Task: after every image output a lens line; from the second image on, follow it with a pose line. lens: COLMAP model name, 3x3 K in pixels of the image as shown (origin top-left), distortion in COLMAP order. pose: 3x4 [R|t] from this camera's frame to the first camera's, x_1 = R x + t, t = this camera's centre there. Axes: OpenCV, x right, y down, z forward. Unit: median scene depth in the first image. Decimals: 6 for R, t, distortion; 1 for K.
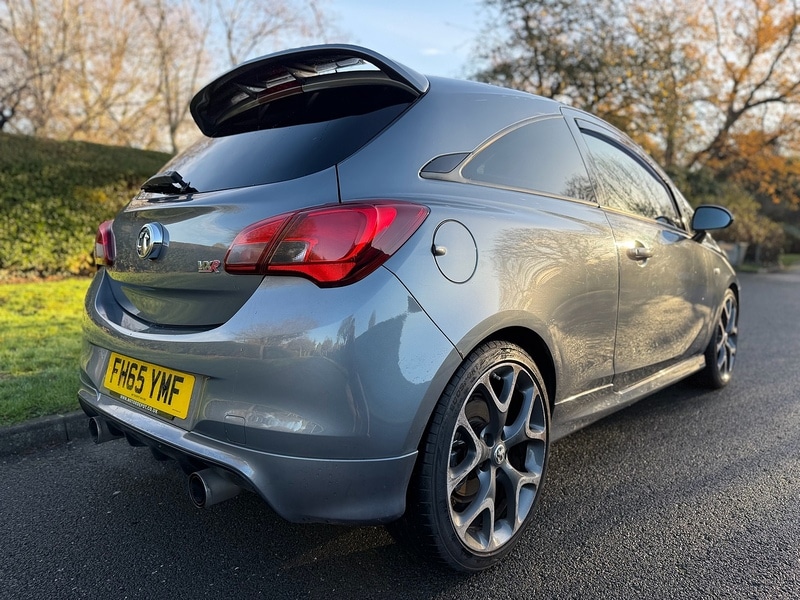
lens RADIAL K [[557.9, 0, 400.0], [0, 557.9, 300.0], [0, 0, 1]] dist [-0.001194, -0.005752]
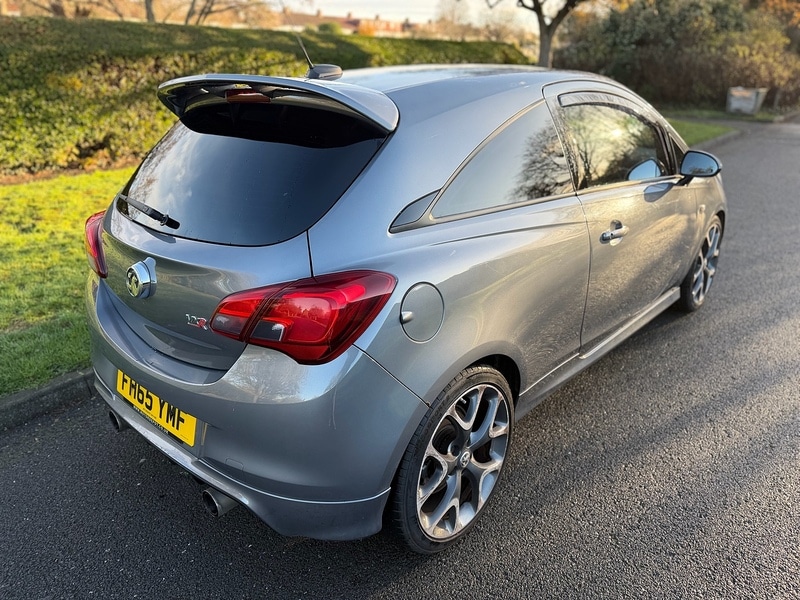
lens RADIAL K [[557.9, 0, 400.0], [0, 557.9, 300.0], [0, 0, 1]] dist [-0.001194, -0.005752]
pose [[0.999729, -0.021103, -0.009826, 0.026569], [0.023011, 0.959707, 0.280060, -0.162649], [0.003520, -0.280210, 0.959932, -0.011788]]
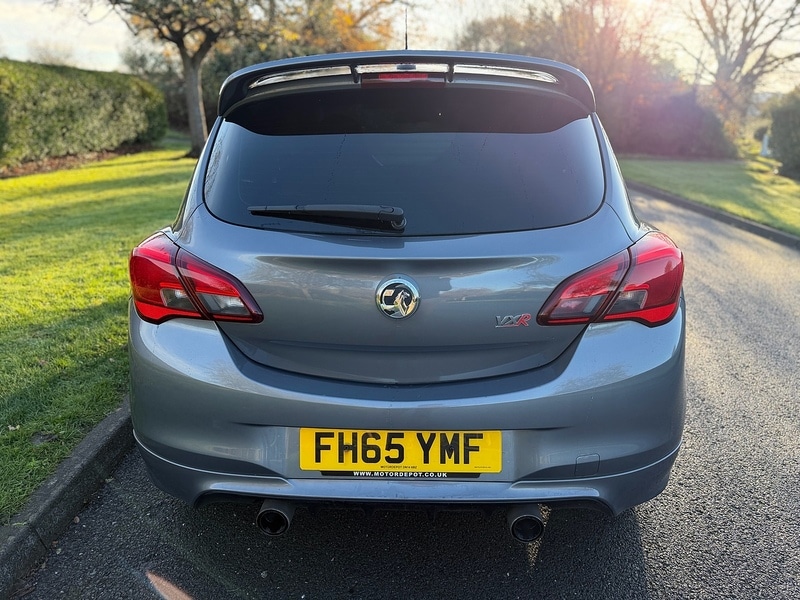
lens RADIAL K [[557.9, 0, 400.0], [0, 557.9, 300.0], [0, 0, 1]] dist [-0.001194, -0.005752]
pose [[0.787966, -0.207122, 0.579836, -0.426894], [0.069014, 0.965498, 0.251098, -0.141410], [-0.611839, -0.157840, 0.775074, 0.159708]]
